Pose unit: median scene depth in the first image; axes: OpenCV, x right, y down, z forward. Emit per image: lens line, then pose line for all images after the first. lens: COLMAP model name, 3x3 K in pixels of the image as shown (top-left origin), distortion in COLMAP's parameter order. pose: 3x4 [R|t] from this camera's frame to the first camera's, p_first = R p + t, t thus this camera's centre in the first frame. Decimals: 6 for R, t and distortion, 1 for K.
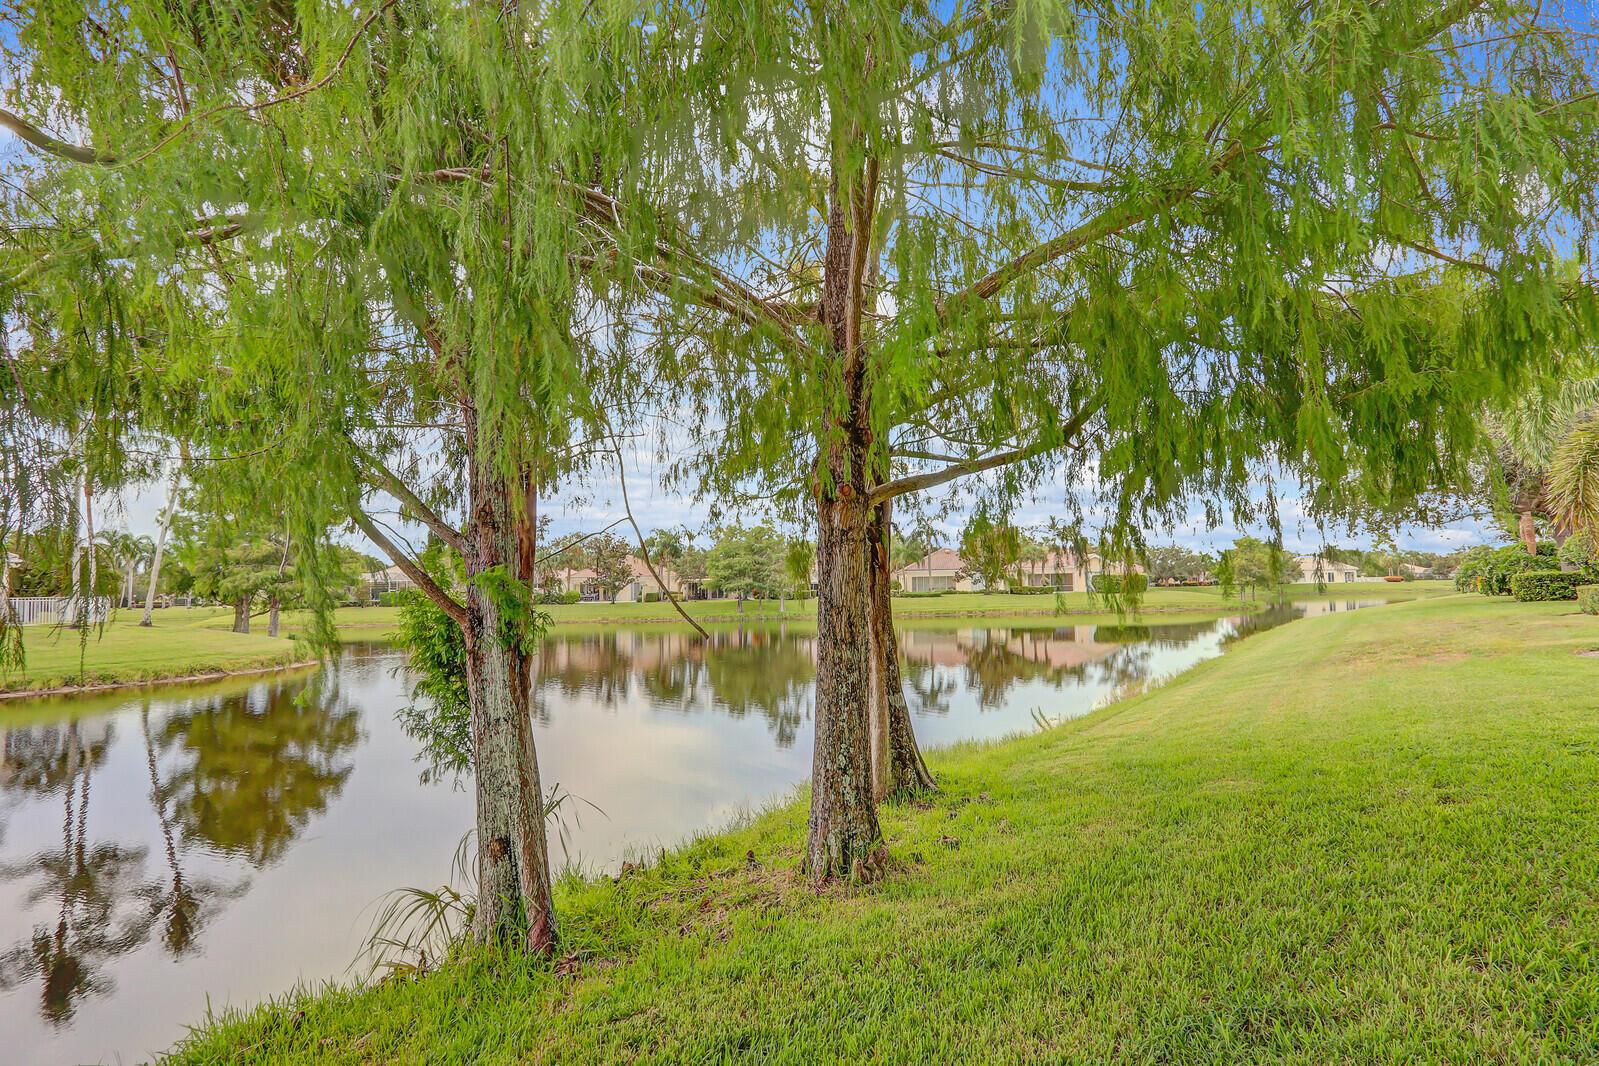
lens RADIAL K [[764.2, 0, 818.0], [0, 764.2, 550.2], [0, 0, 1]] dist [-0.015997, 0.001302]
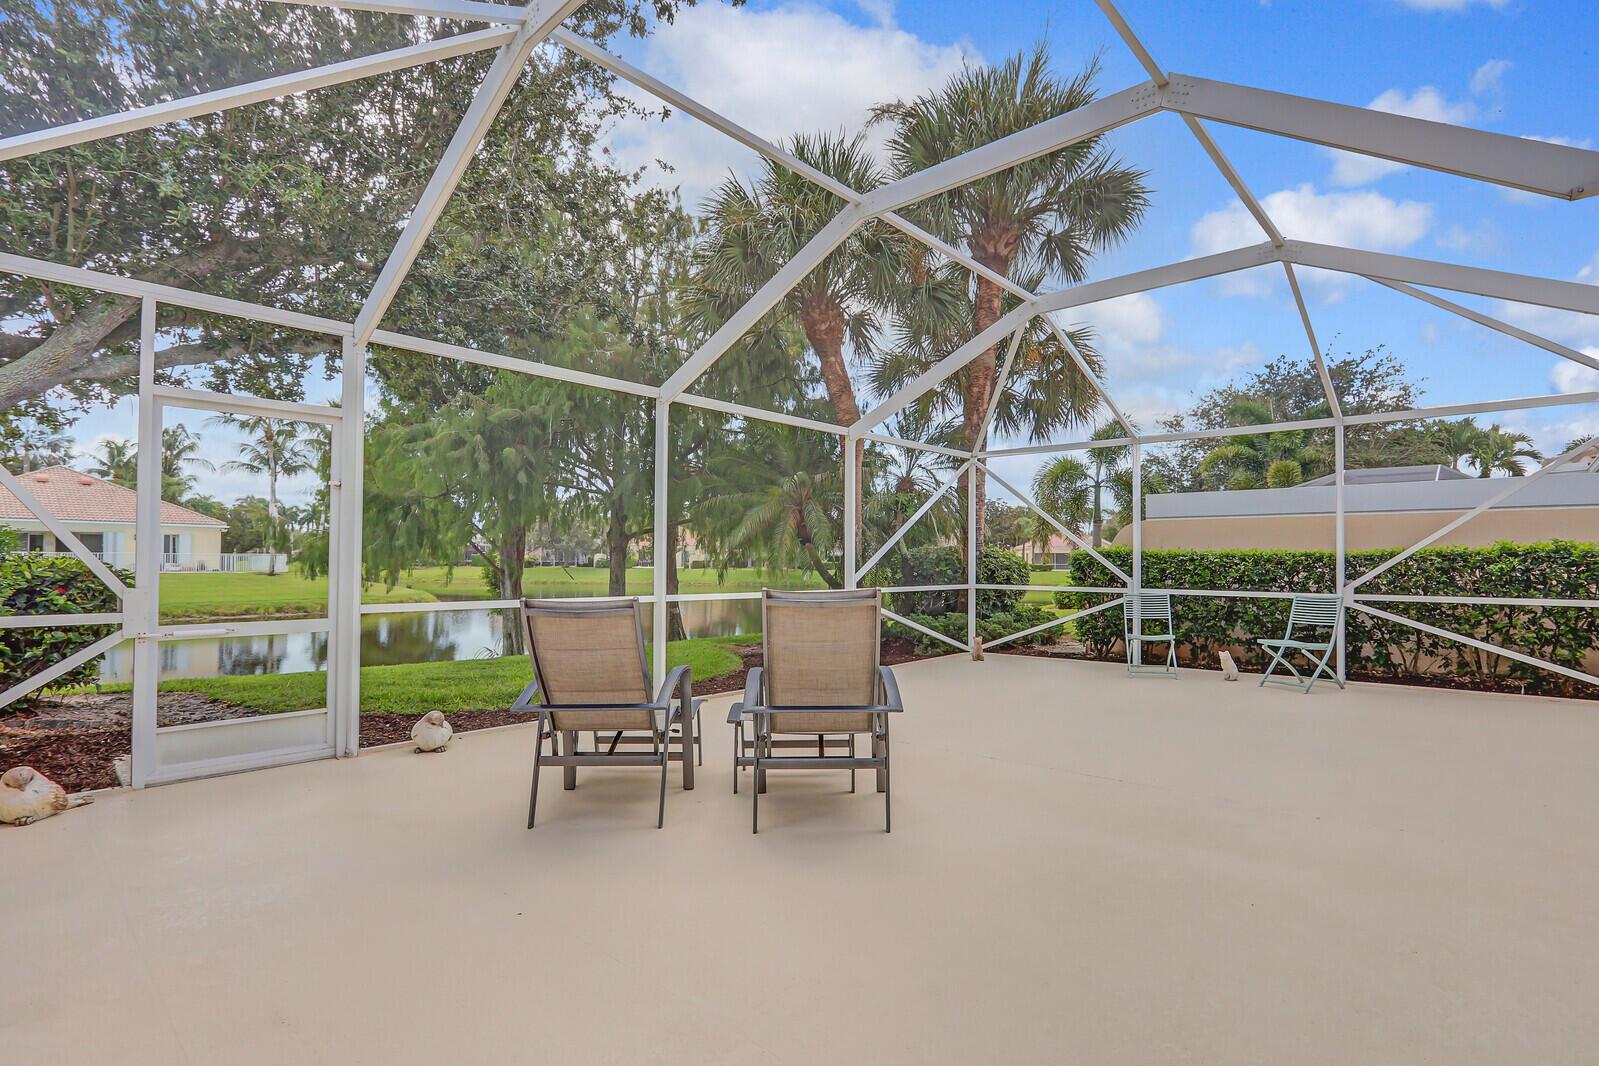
lens RADIAL K [[764.2, 0, 818.0], [0, 764.2, 550.2], [0, 0, 1]] dist [-0.015997, 0.001302]
pose [[0.995251, 0.025848, -0.093845, 0.246705], [-0.022165, 0.998951, 0.040074, -0.034074], [0.094782, -0.037803, 0.994780, -0.438792]]
